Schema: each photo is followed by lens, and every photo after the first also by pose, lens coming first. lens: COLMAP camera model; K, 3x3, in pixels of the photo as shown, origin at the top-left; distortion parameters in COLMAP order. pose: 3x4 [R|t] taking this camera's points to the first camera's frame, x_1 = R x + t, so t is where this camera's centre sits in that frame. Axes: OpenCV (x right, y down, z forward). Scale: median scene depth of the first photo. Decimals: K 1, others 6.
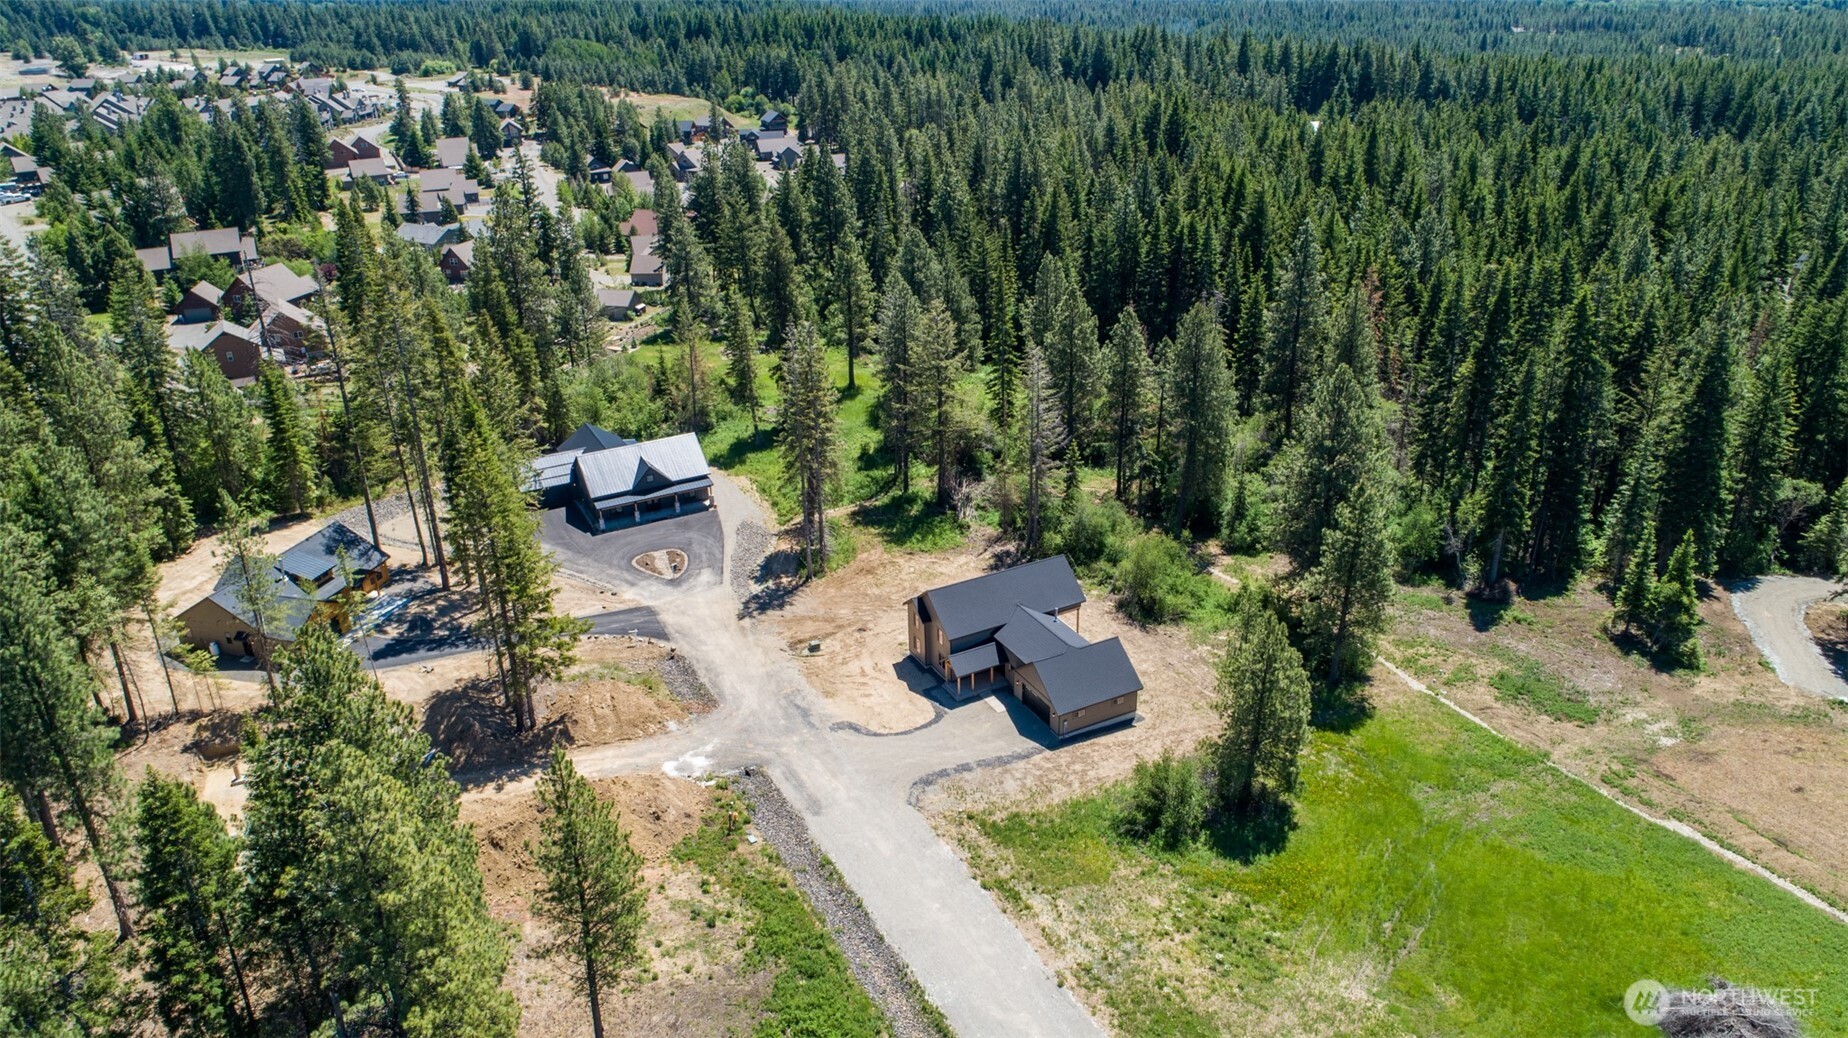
lens RADIAL K [[1304.8, 0, 924.0], [0, 1304.8, 519.0], [0, 0, 1]] dist [-0.014799, 0.003234]
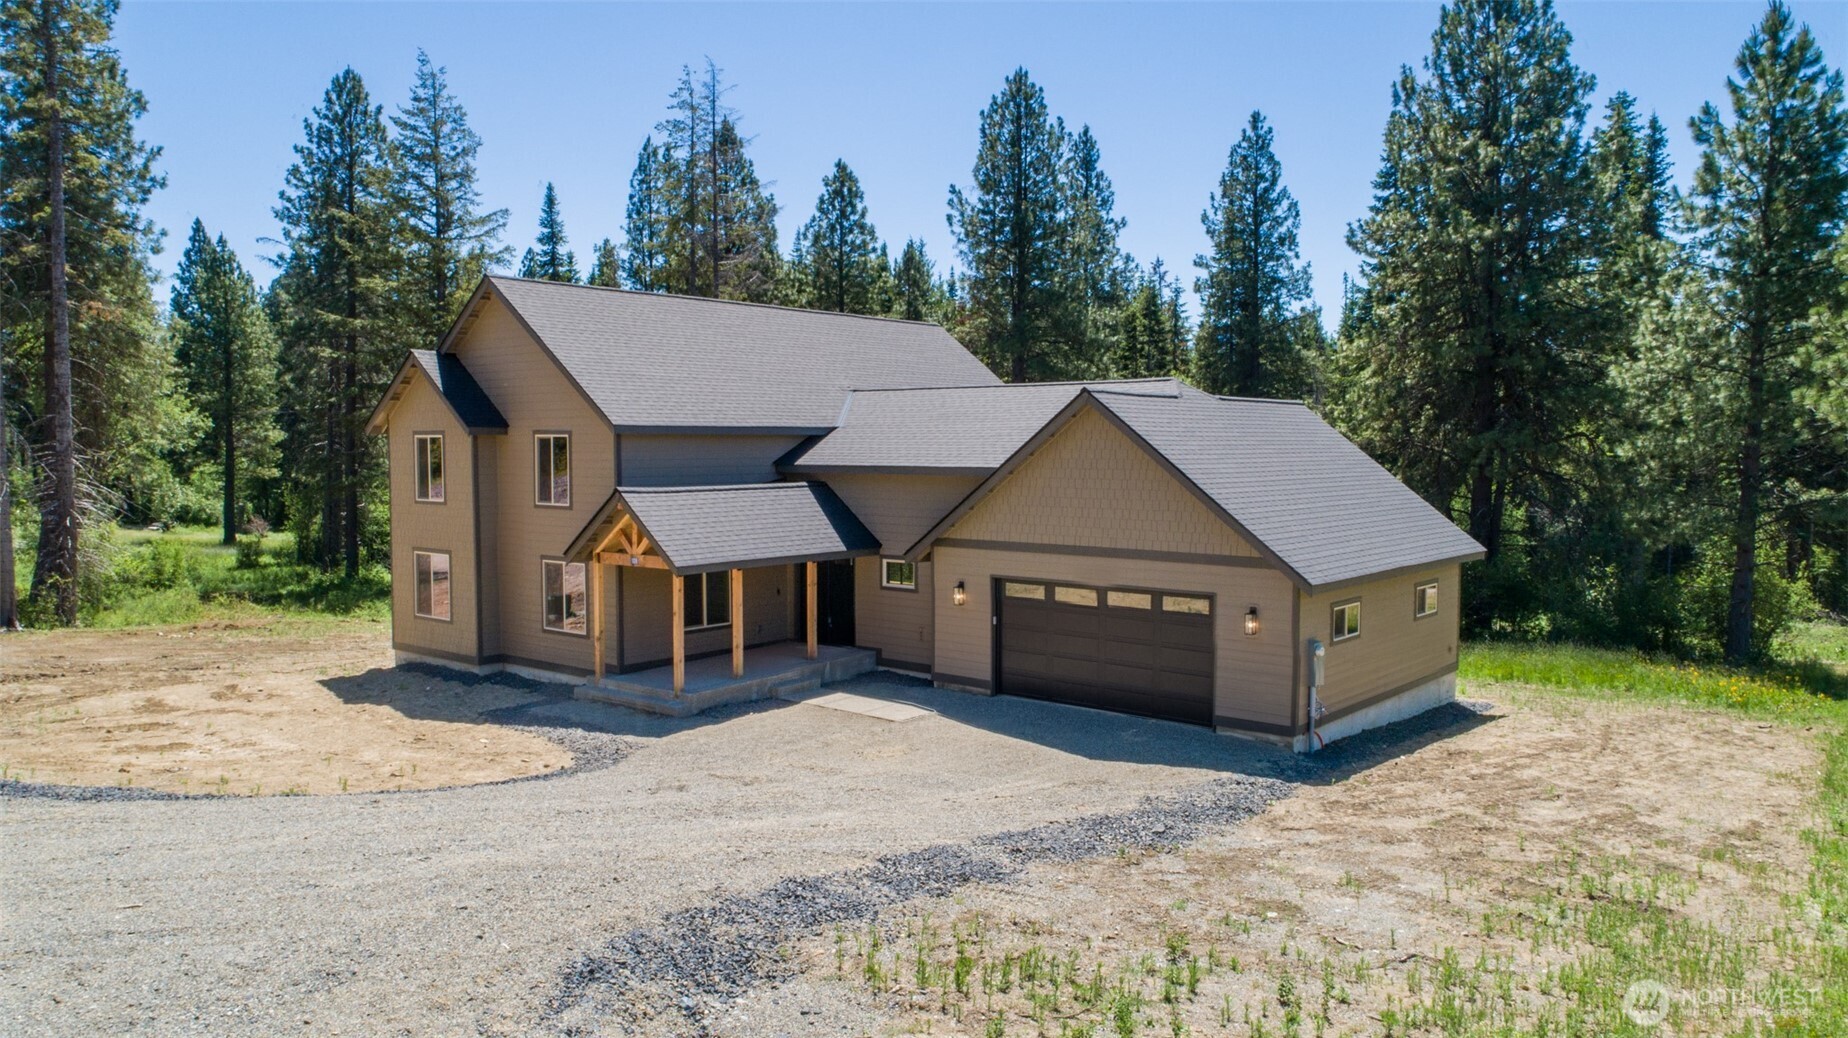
lens RADIAL K [[1321.4, 0, 895.5], [0, 1321.4, 520.3], [0, 0, 1]] dist [-0.013929, 0.002079]
pose [[0.930146, -0.024625, 0.366363, -0.009751], [0.166052, 0.918106, -0.359873, 0.120343], [-0.327499, 0.395569, 0.858061, 0.512029]]
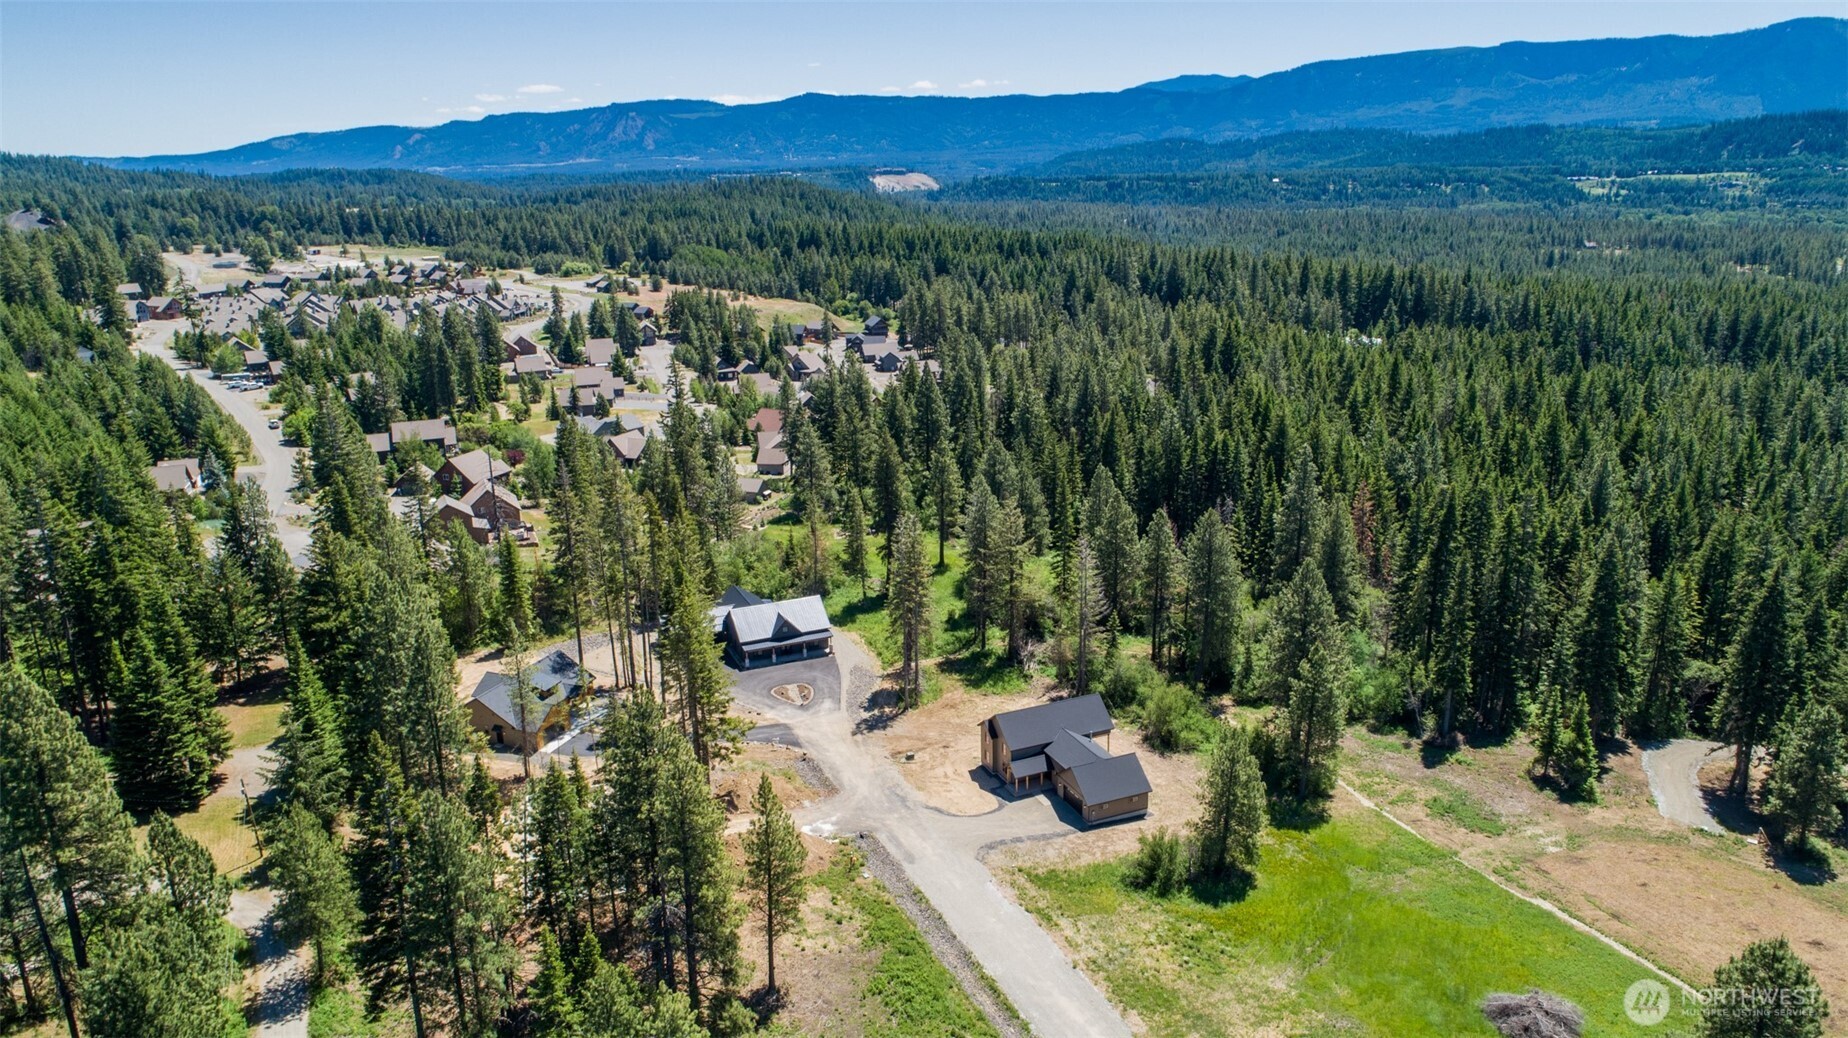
lens RADIAL K [[1337.1, 0, 924.0], [0, 1337.1, 519.0], [0, 0, 1]] dist [0.003308, 0.001637]
pose [[0.997526, 0.030136, -0.063507, 0.006656], [-0.038592, 0.989897, -0.136439, 0.029947], [0.058753, 0.138552, 0.988611, -0.261426]]
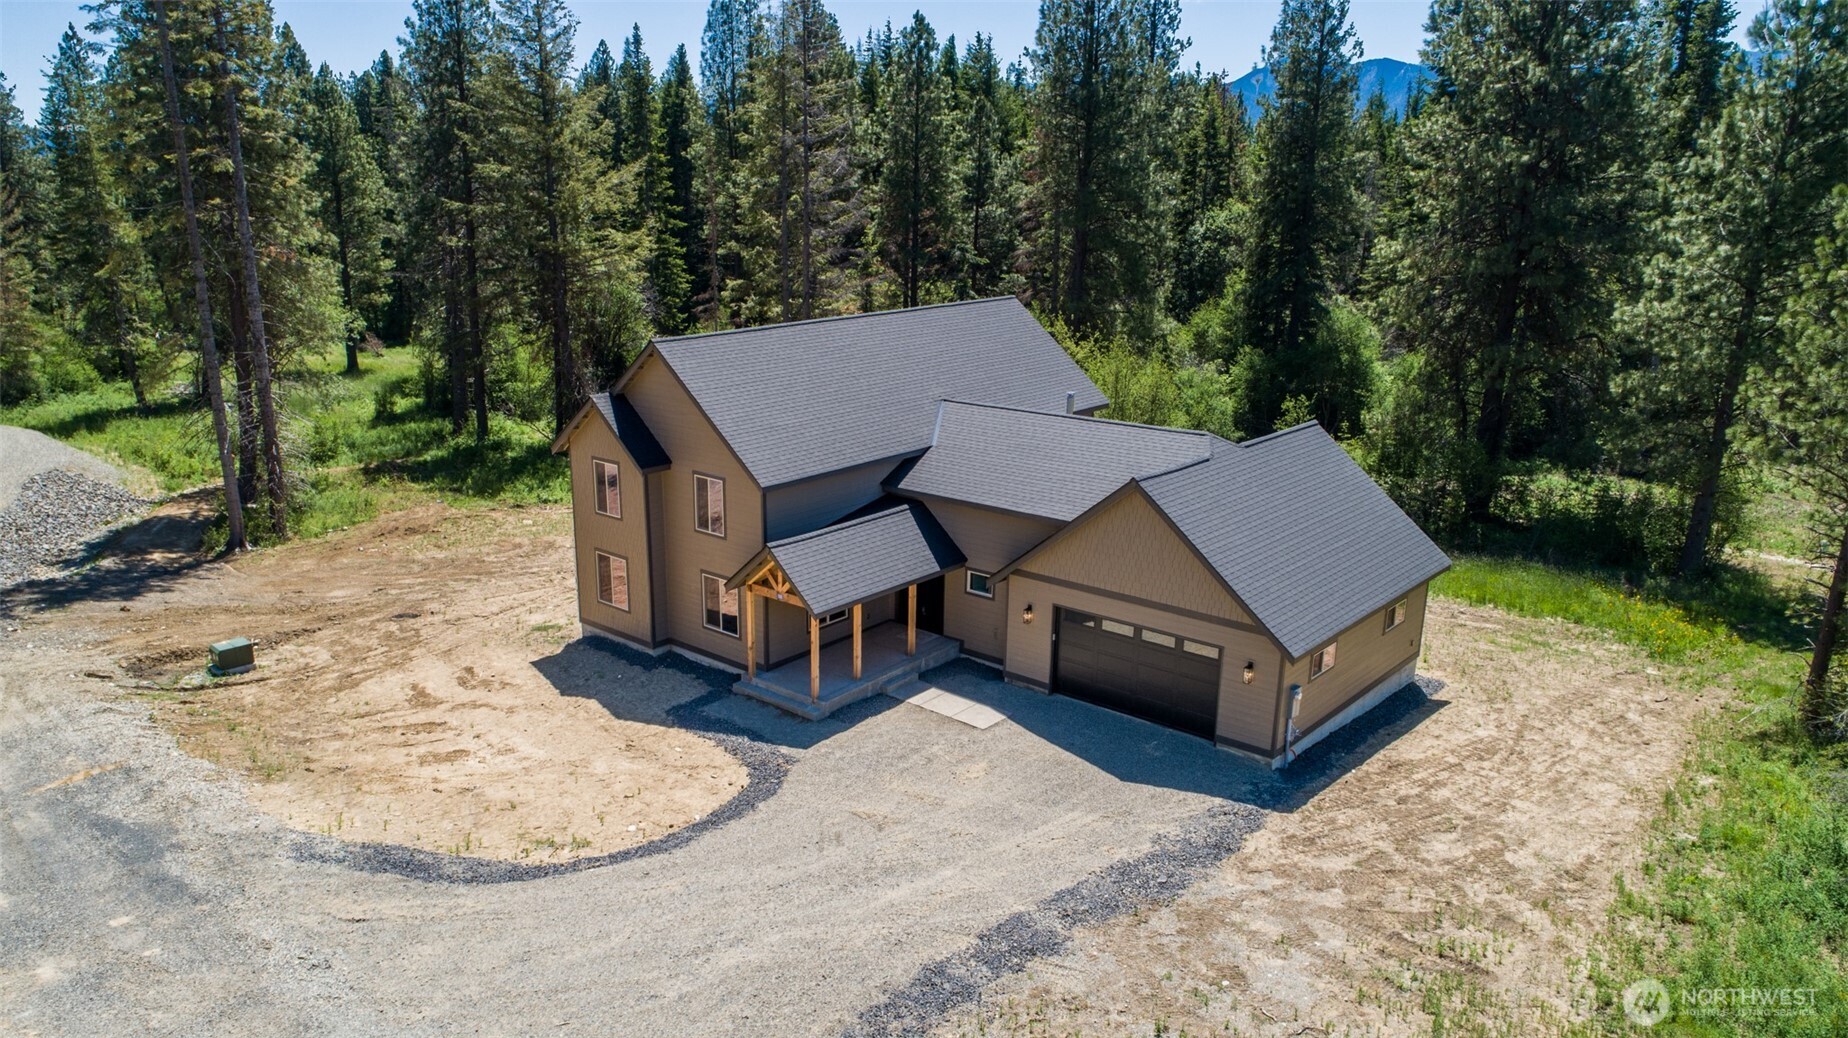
lens RADIAL K [[1304.8, 0, 924.0], [0, 1304.8, 519.0], [0, 0, 1]] dist [-0.014799, 0.003234]
pose [[0.937009, -0.078392, 0.340395, -0.025209], [0.137998, 0.978297, -0.154570, 0.090970], [-0.320890, 0.191807, 0.927491, 0.469912]]
